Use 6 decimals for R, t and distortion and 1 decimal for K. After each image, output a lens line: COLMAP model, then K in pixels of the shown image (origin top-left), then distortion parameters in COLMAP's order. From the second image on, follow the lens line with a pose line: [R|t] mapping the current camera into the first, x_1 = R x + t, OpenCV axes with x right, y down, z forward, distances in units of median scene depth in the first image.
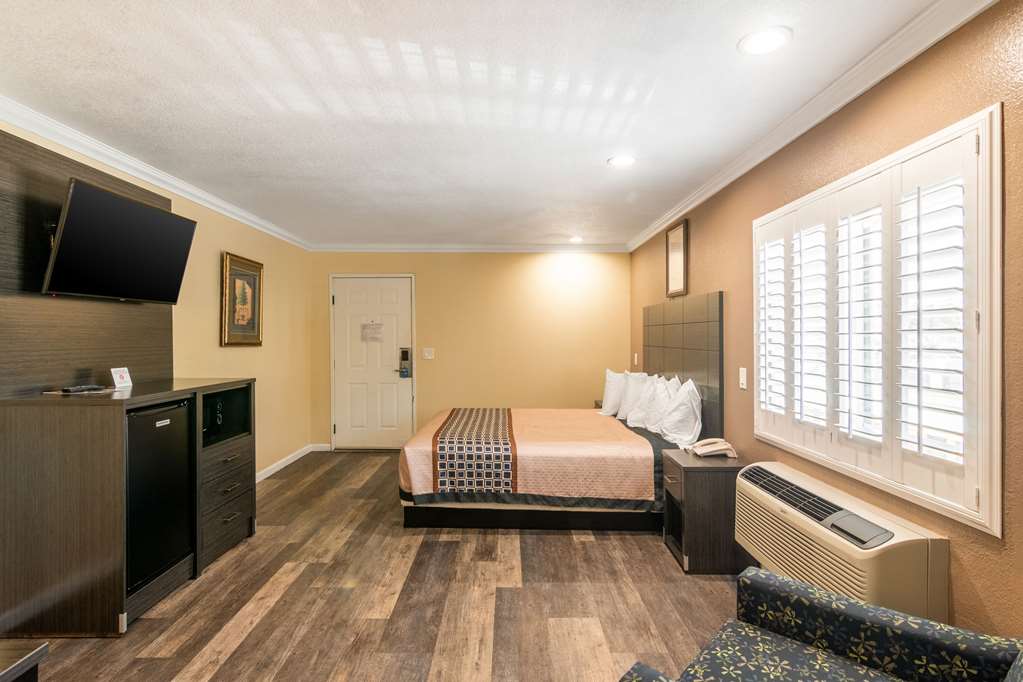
lens RADIAL K [[522.9, 0, 509.2], [0, 522.9, 334.3], [0, 0, 1]] dist [-0.005090, 0.000579]
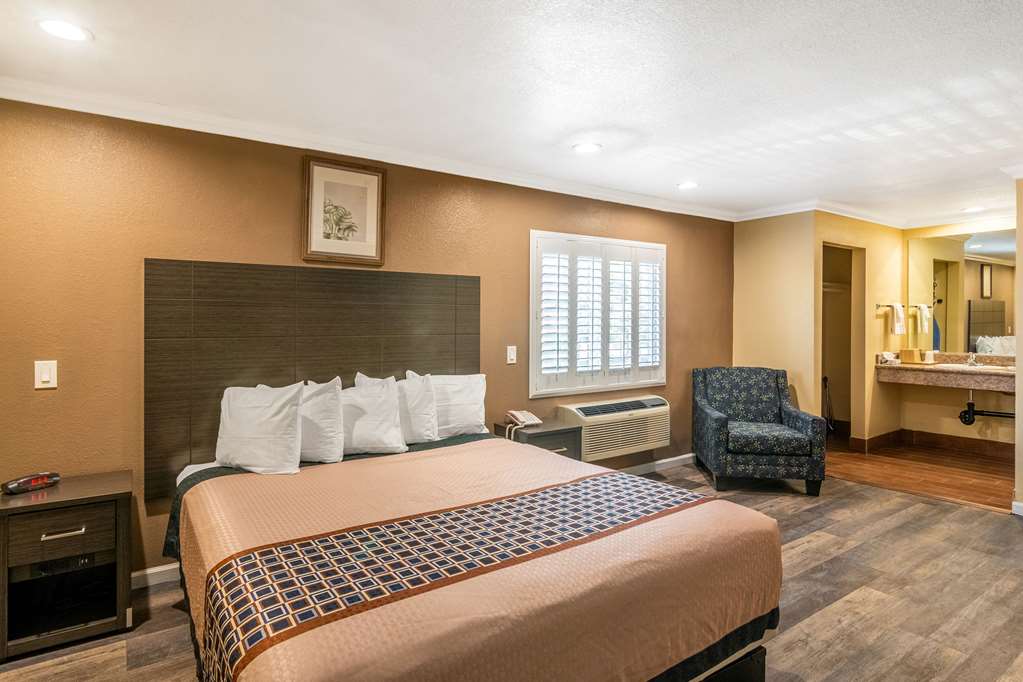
lens RADIAL K [[522.9, 0, 517.1], [0, 522.9, 322.4], [0, 0, 1]] dist [-0.005090, 0.000579]
pose [[-0.558722, 0.006740, 0.829327, -0.712260], [0.004584, 0.999977, -0.005039, 0.019262], [-0.829342, 0.000986, -0.558740, 2.161126]]
